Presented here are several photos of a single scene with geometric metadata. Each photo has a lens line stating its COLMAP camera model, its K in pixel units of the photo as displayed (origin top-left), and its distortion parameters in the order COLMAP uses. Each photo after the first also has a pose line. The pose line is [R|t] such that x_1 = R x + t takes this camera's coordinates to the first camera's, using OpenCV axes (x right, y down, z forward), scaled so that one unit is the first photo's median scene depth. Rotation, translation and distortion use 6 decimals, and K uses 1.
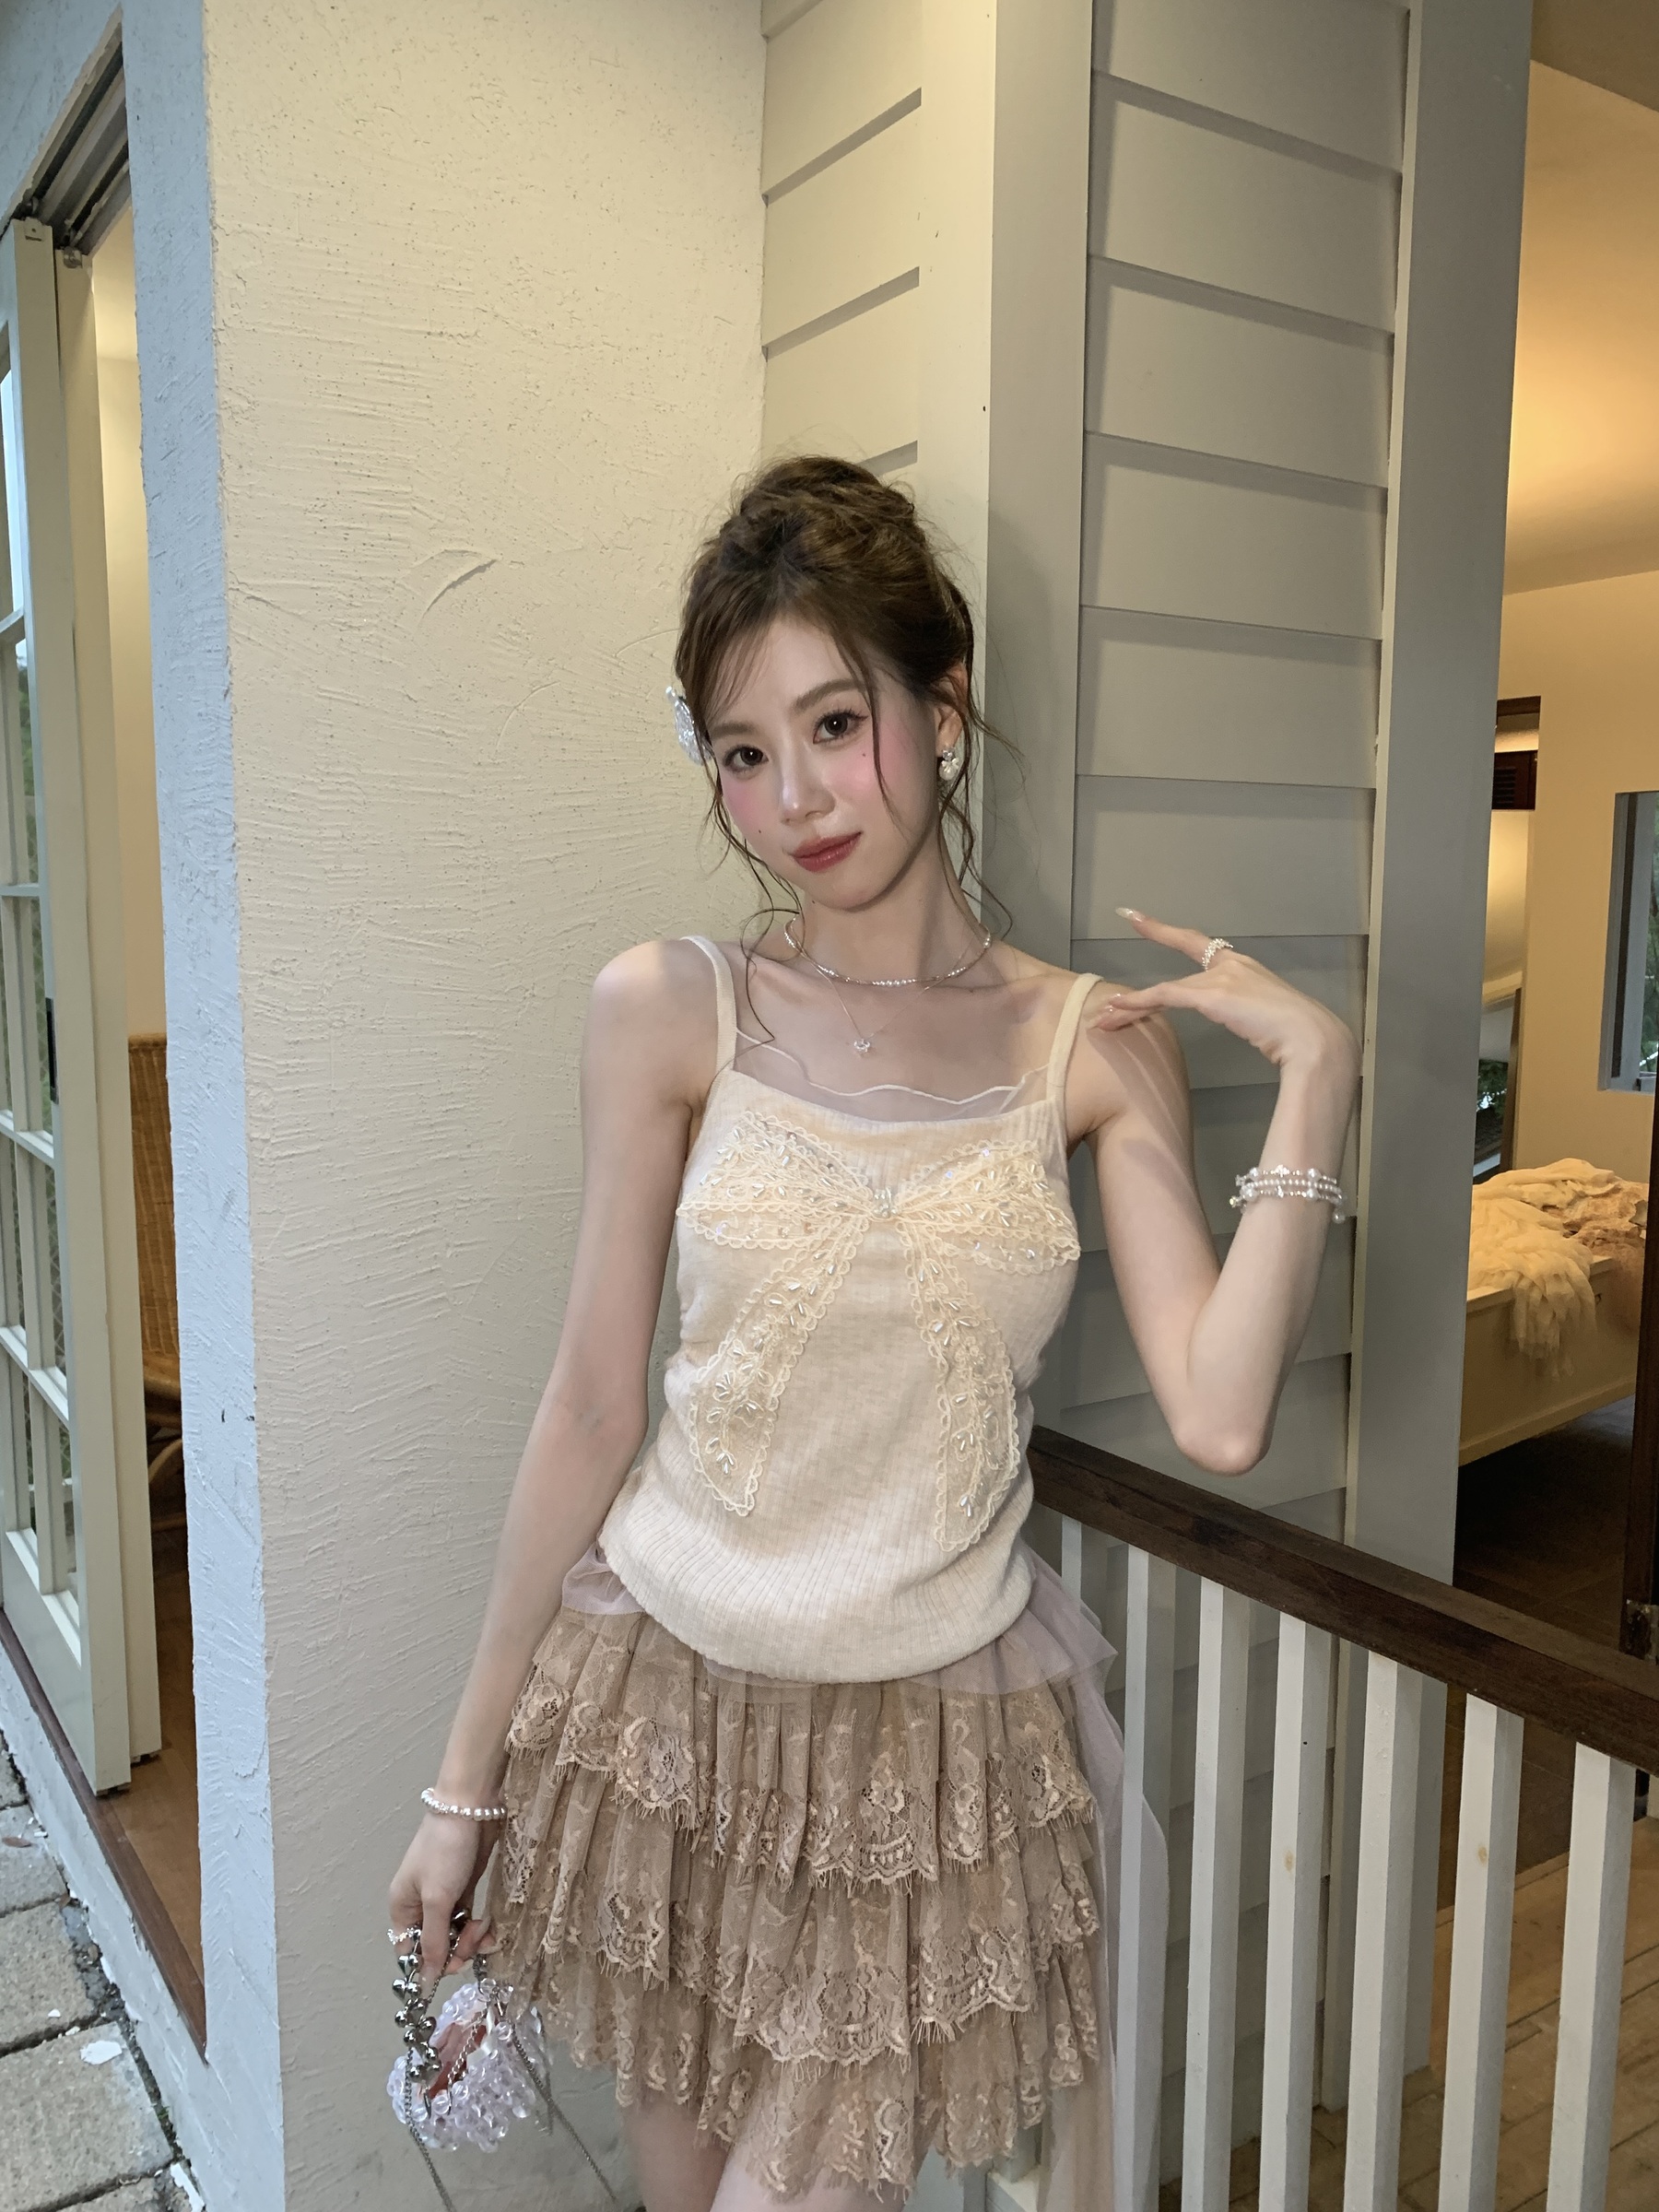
lens RADIAL K [[1706.6, 0, 828.5], [0, 1706.6, 1105.9], [0, 0, 1]] dist [0.004727, -0.007583]
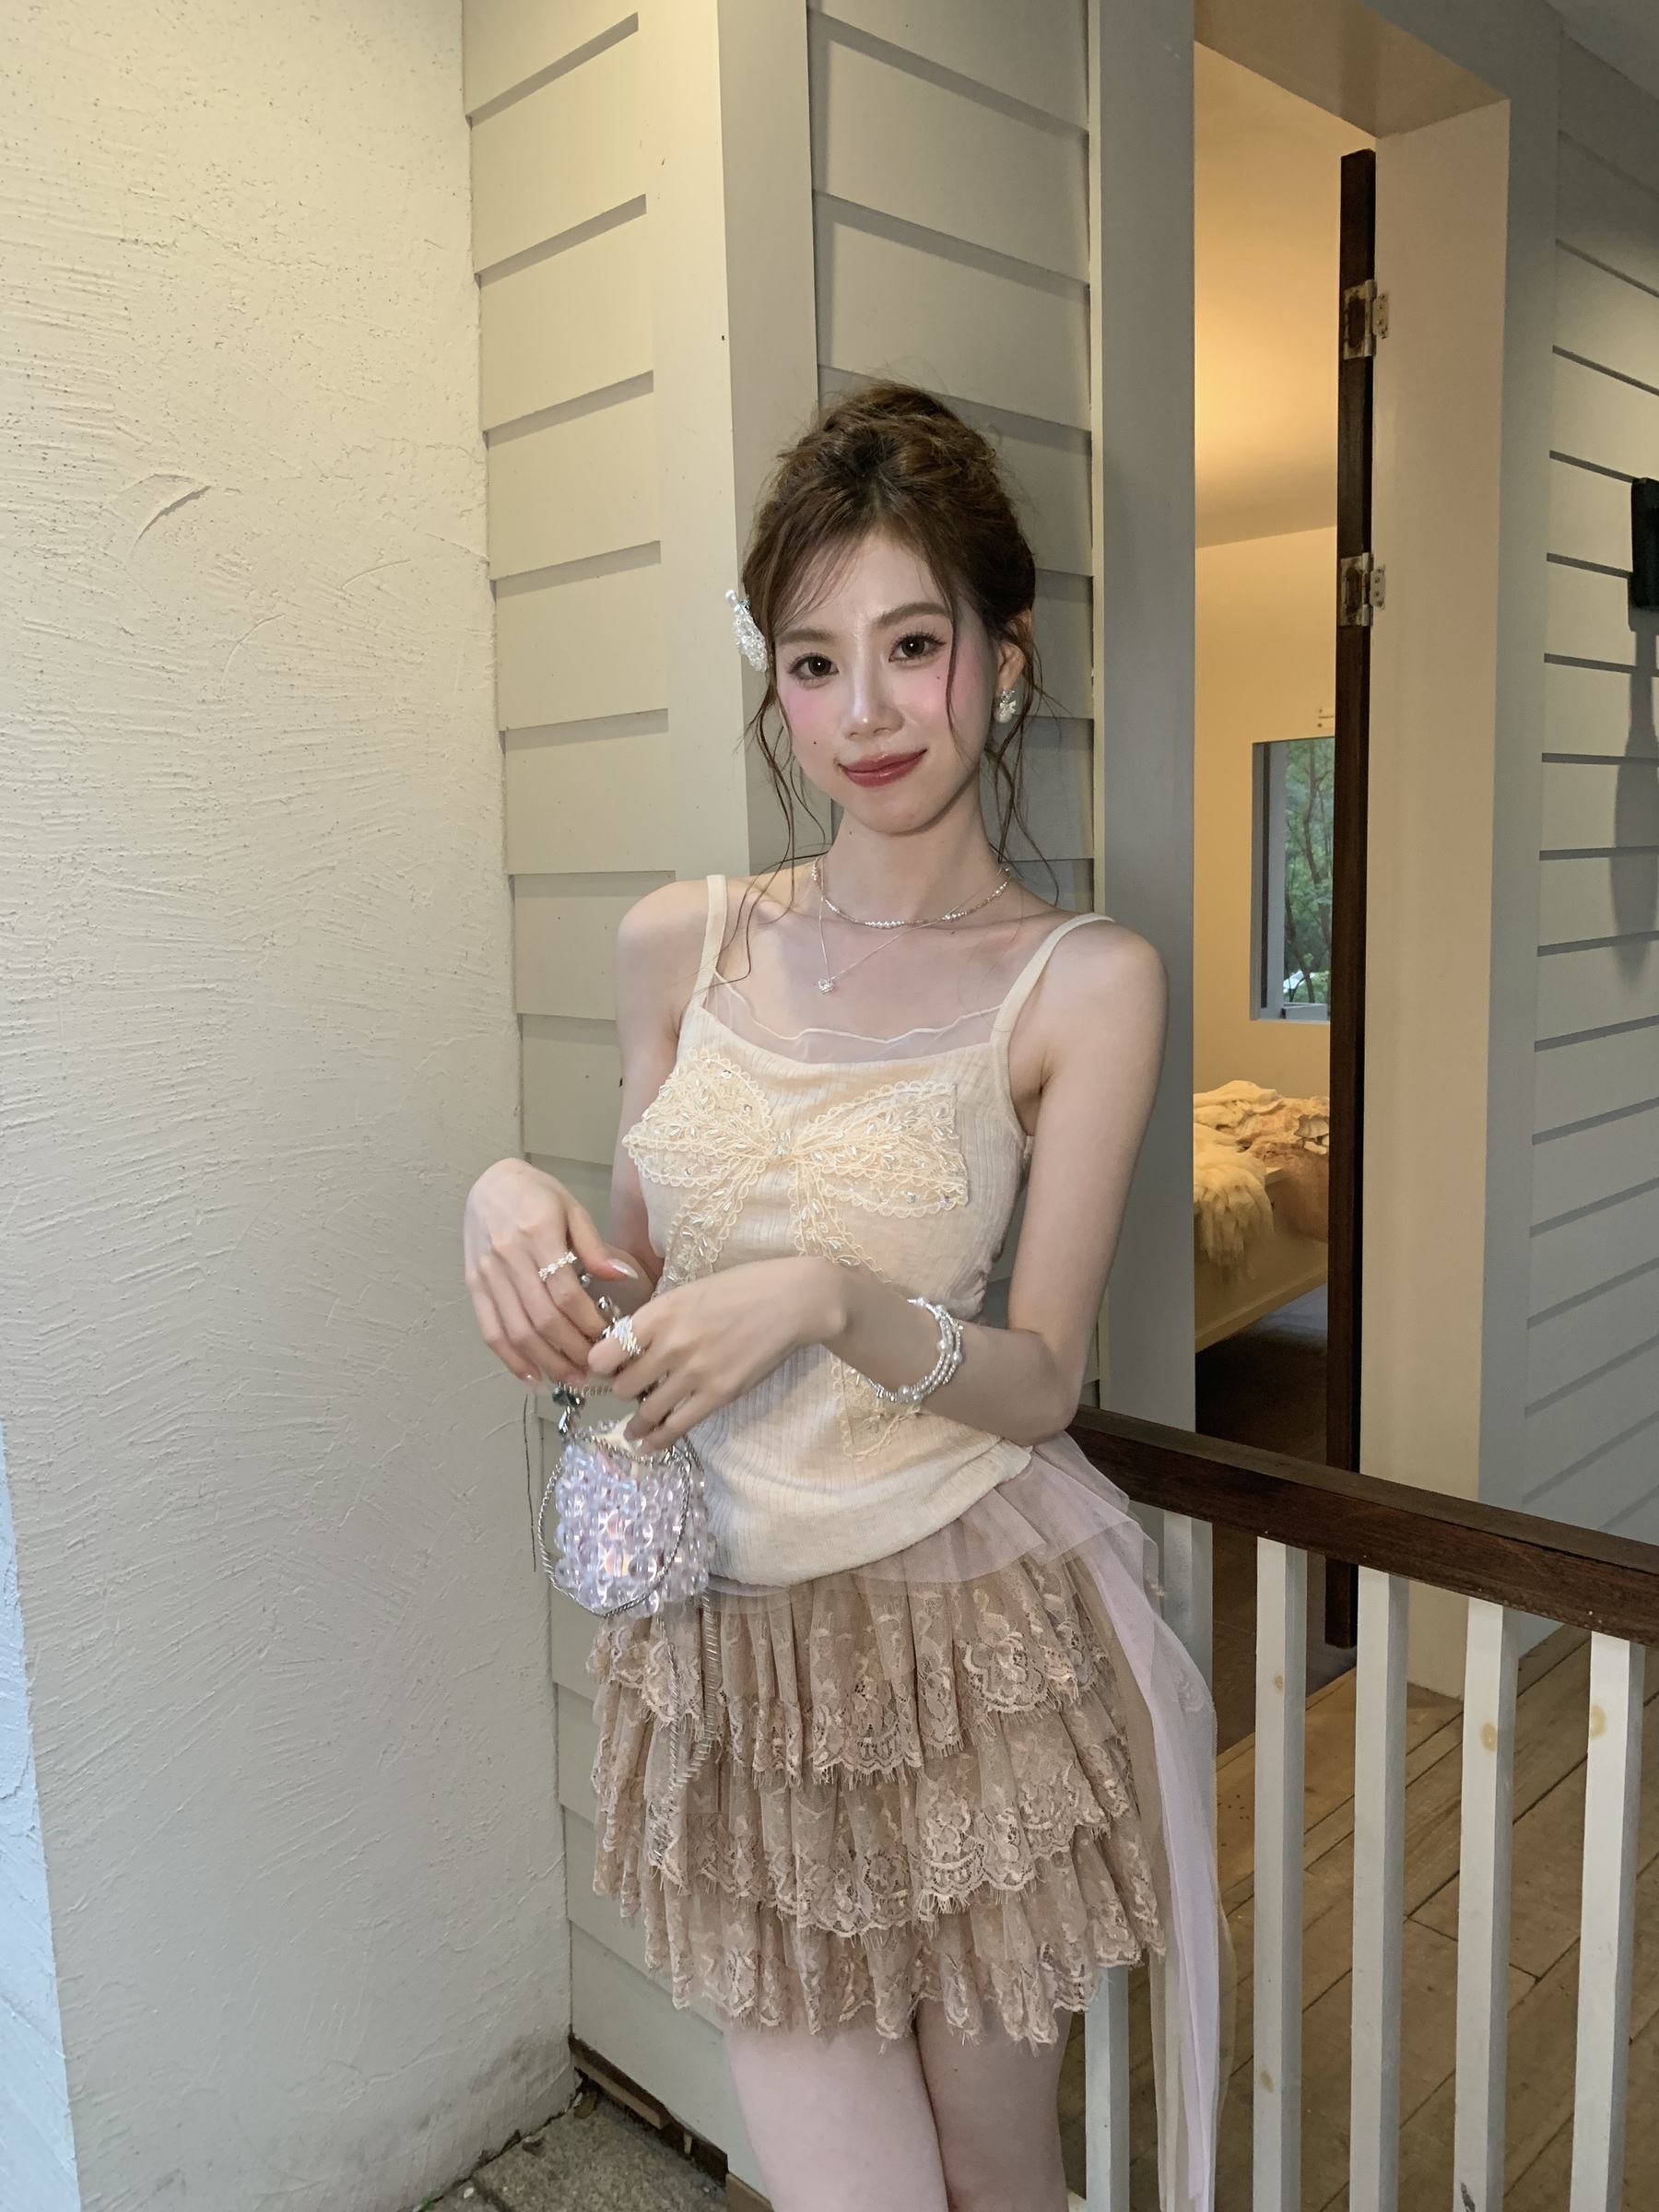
lens RADIAL K [[1706.6, 0, 860.9], [0, 1706.6, 1097.6], [0, 0, 1]] dist [0.004727, -0.007583]
pose [[0.976430, -0.059516, 0.207465, -0.058160], [0.056929, 0.998208, 0.018422, 0.022501], [-0.208190, -0.006177, 0.978069, -0.004635]]
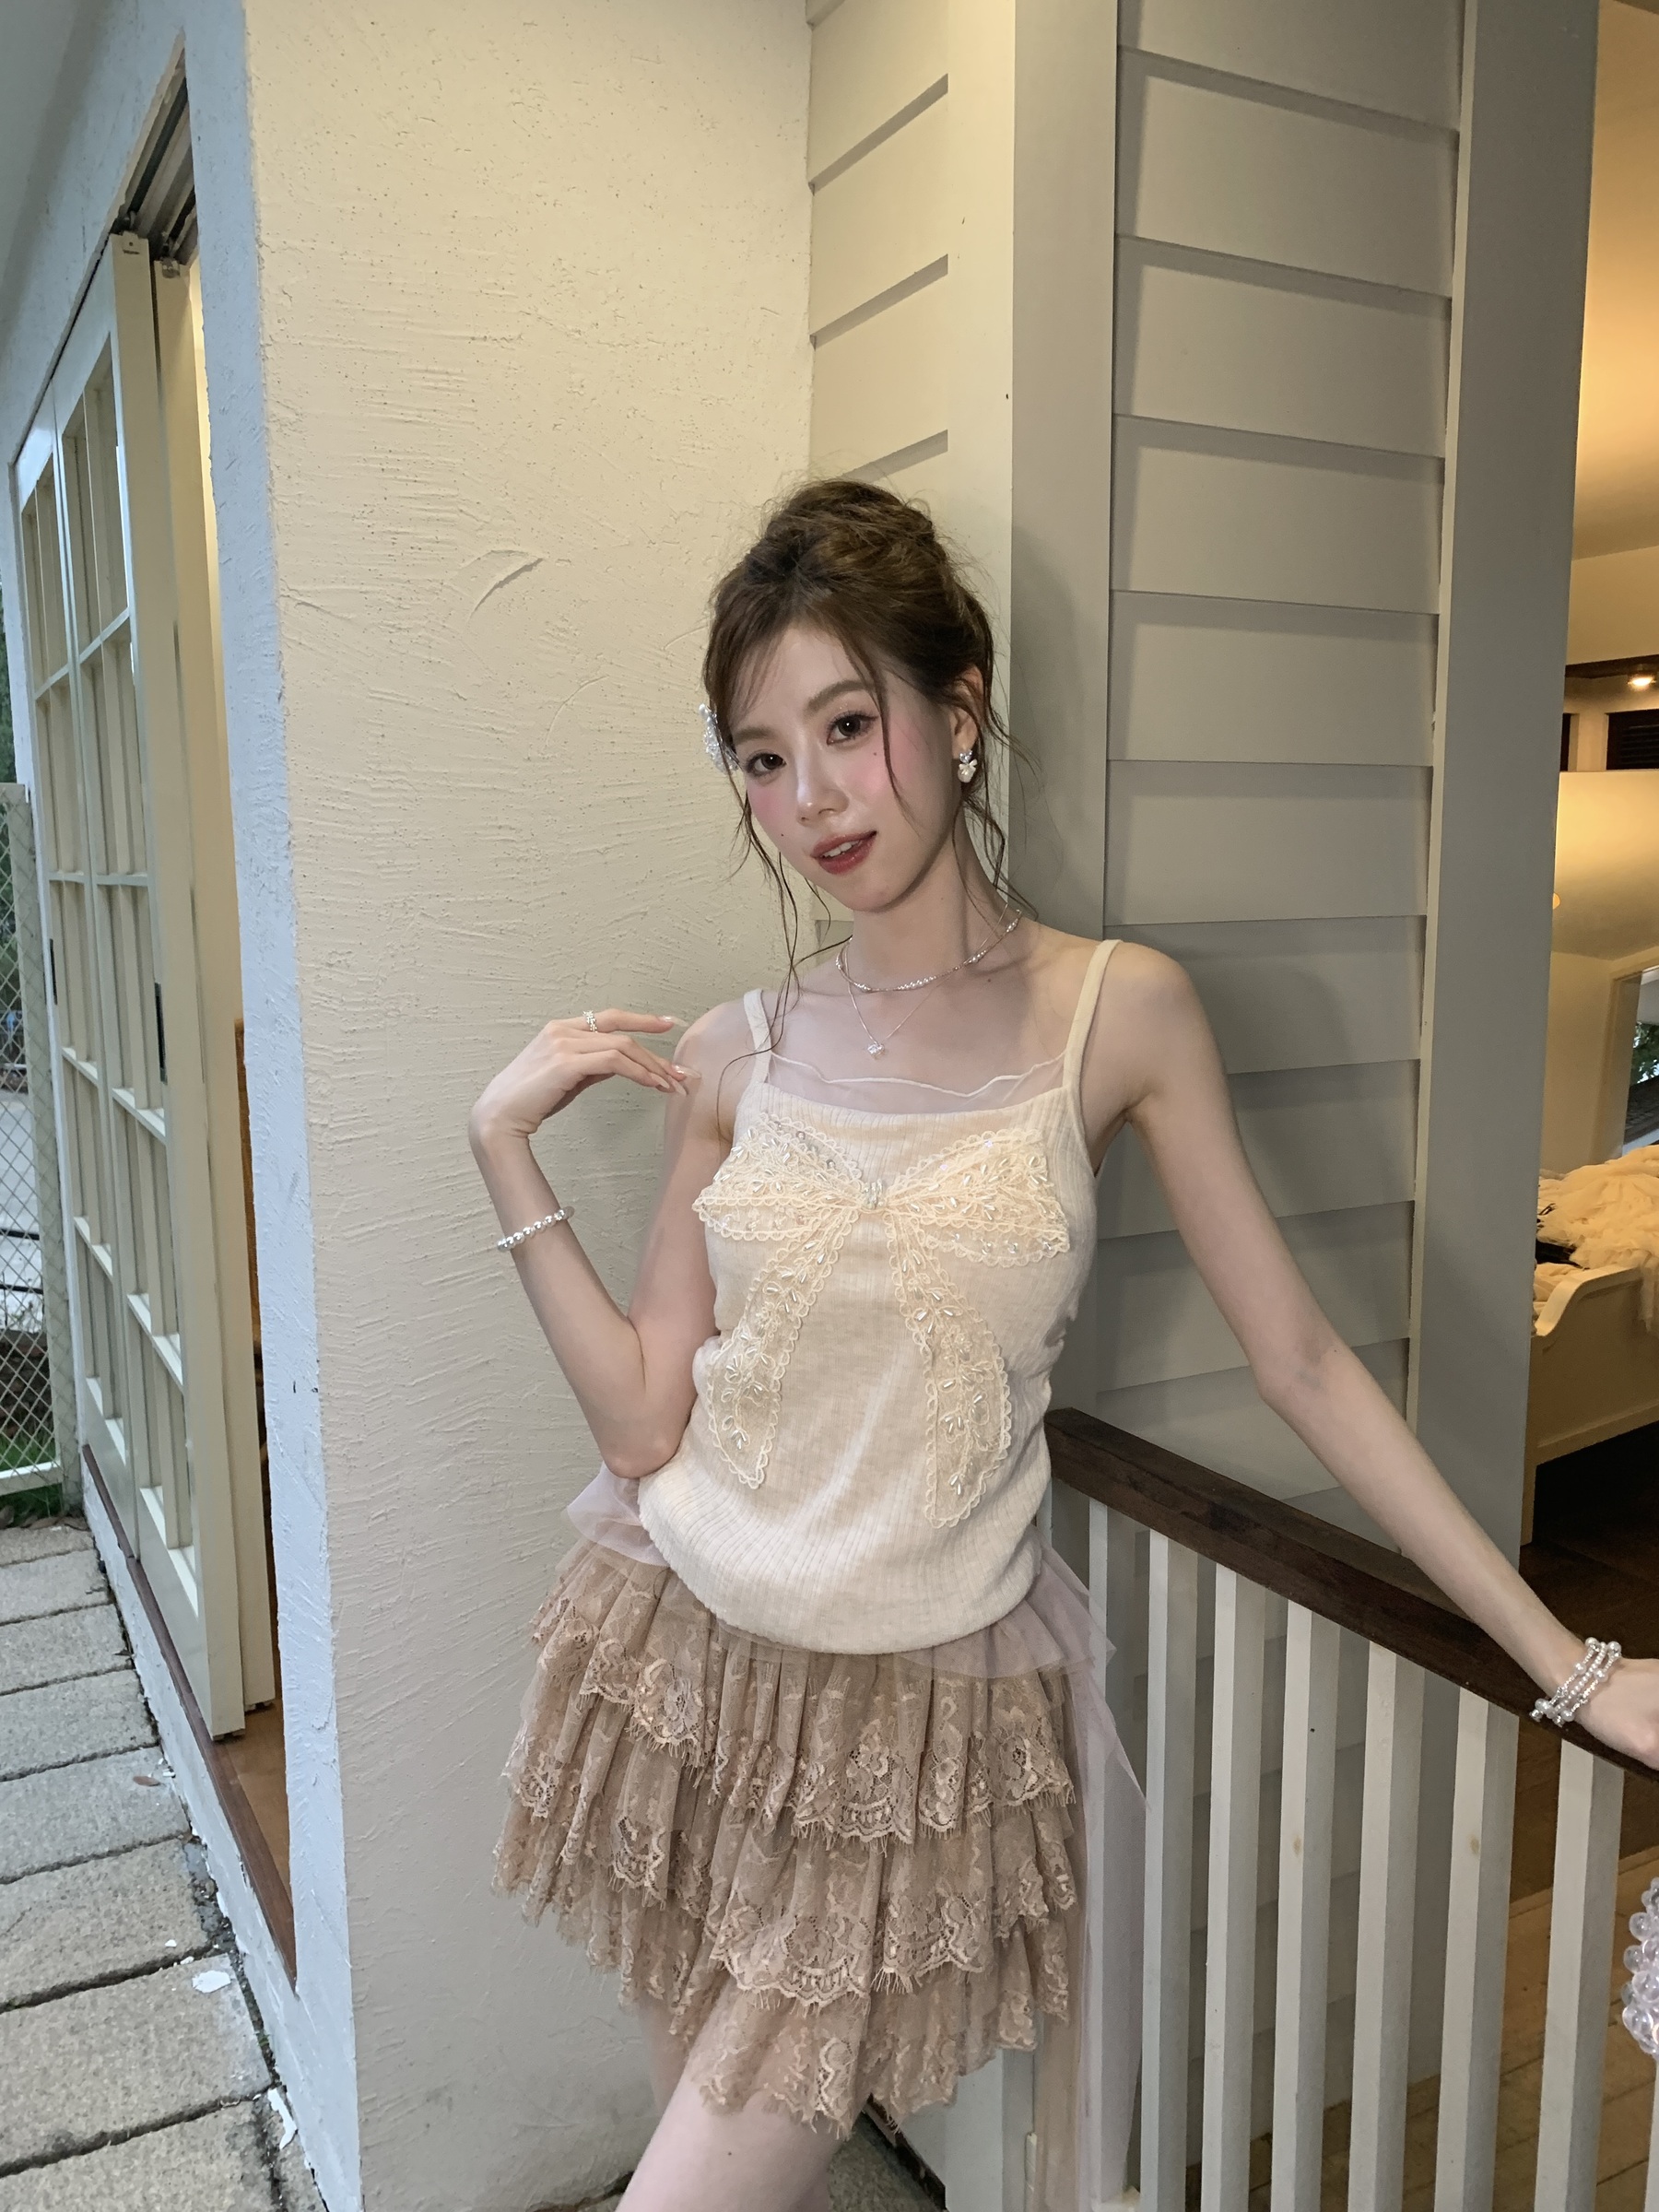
lens RADIAL K [[1706.6, 0, 845.7], [0, 1706.6, 1112.9], [0, 0, 1]] dist [0.004727, -0.007583]
pose [[0.996482, 0.000290, -0.083802, 0.071795], [0.001663, 0.999729, 0.023235, -0.010742], [0.083786, -0.023293, 0.996212, -0.012565]]
